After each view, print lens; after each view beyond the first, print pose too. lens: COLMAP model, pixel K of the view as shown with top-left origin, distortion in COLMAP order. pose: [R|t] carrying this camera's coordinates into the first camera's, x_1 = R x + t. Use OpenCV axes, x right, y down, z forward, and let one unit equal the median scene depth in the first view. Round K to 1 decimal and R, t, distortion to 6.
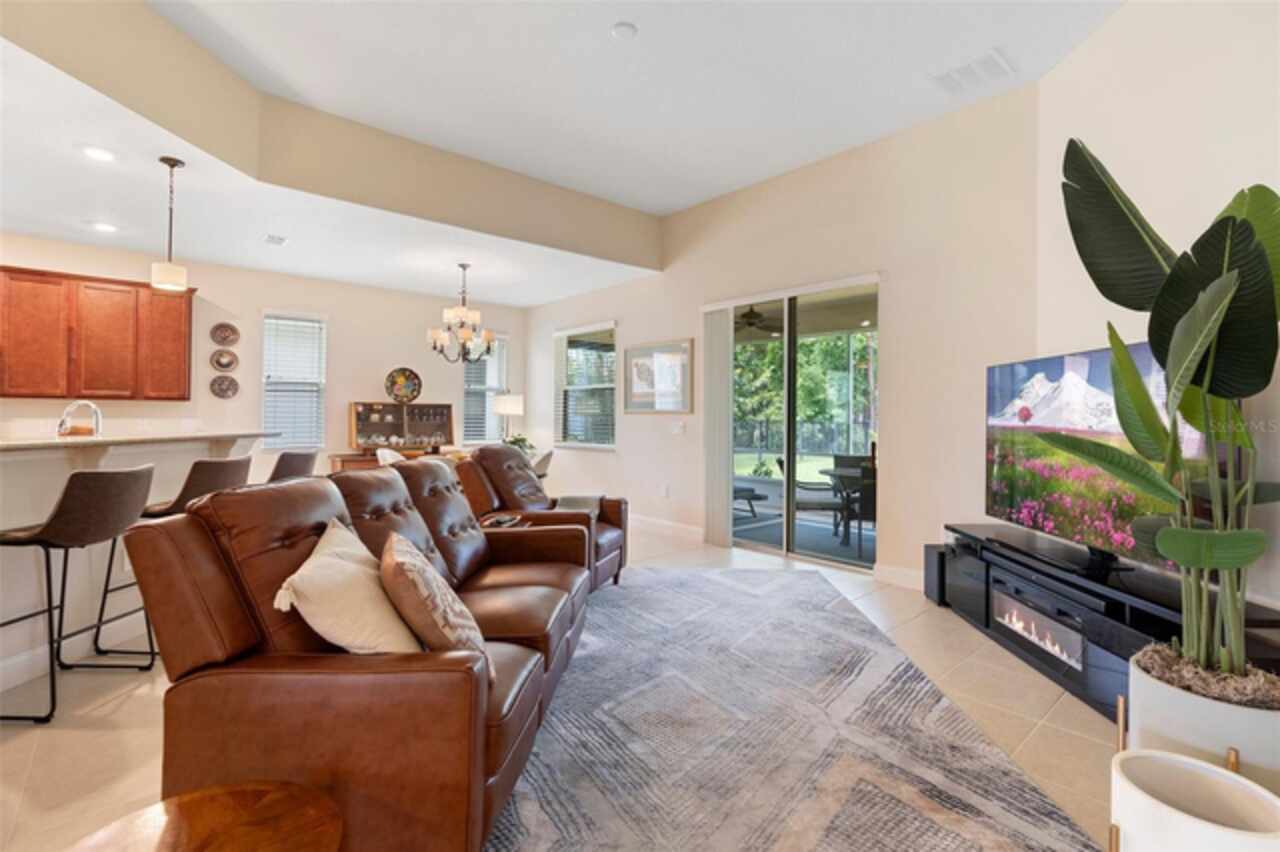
lens RADIAL K [[583.4, 0, 641.6], [0, 583.4, 412.5], [0, 0, 1]] dist [-0.010858, 0.000291]
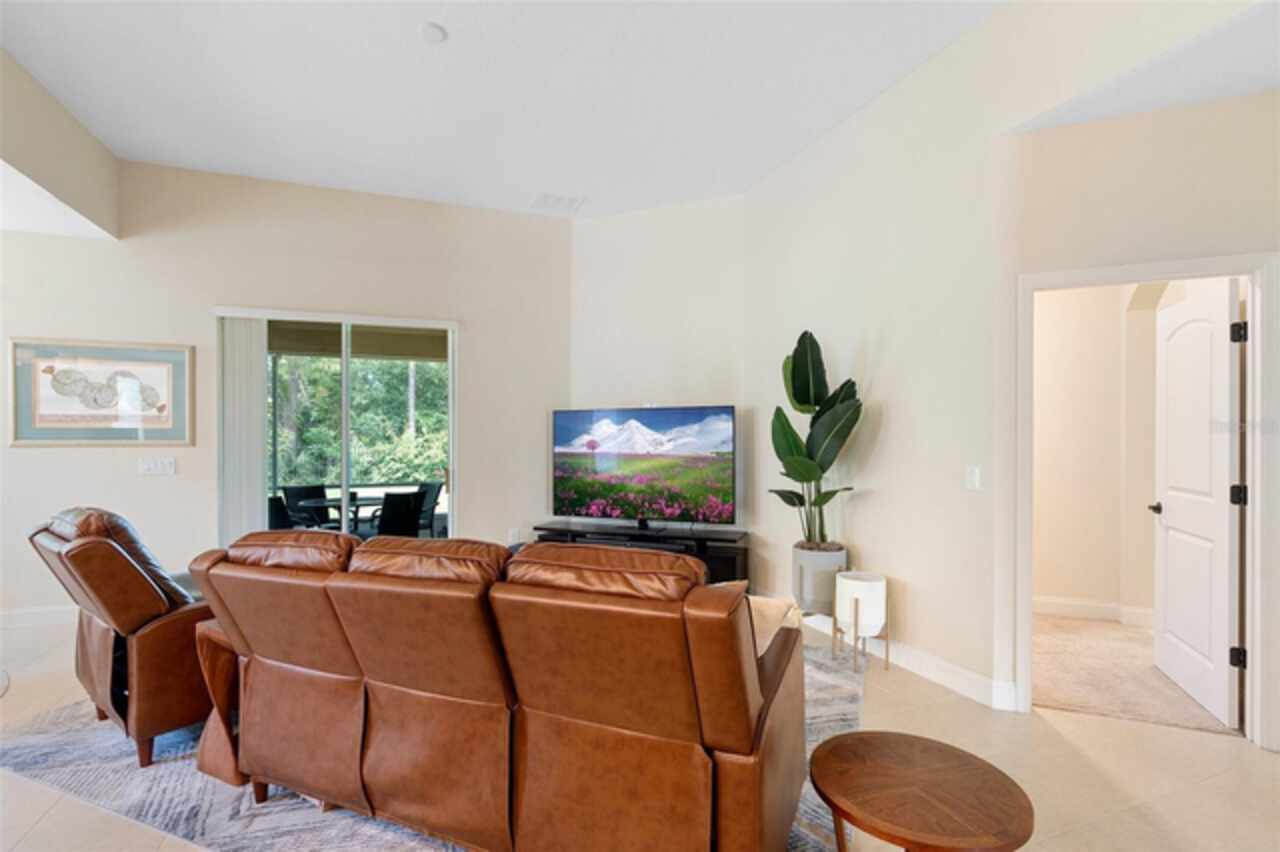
lens RADIAL K [[578.9, 0, 641.7], [0, 578.9, 450.3], [0, 0, 1]] dist [-0.000523, 0.000086]
pose [[0.335661, -0.023434, 0.941691, -0.736708], [-0.000061, 0.999690, 0.024899, -0.020004], [-0.941983, -0.008415, 0.335556, 0.354734]]
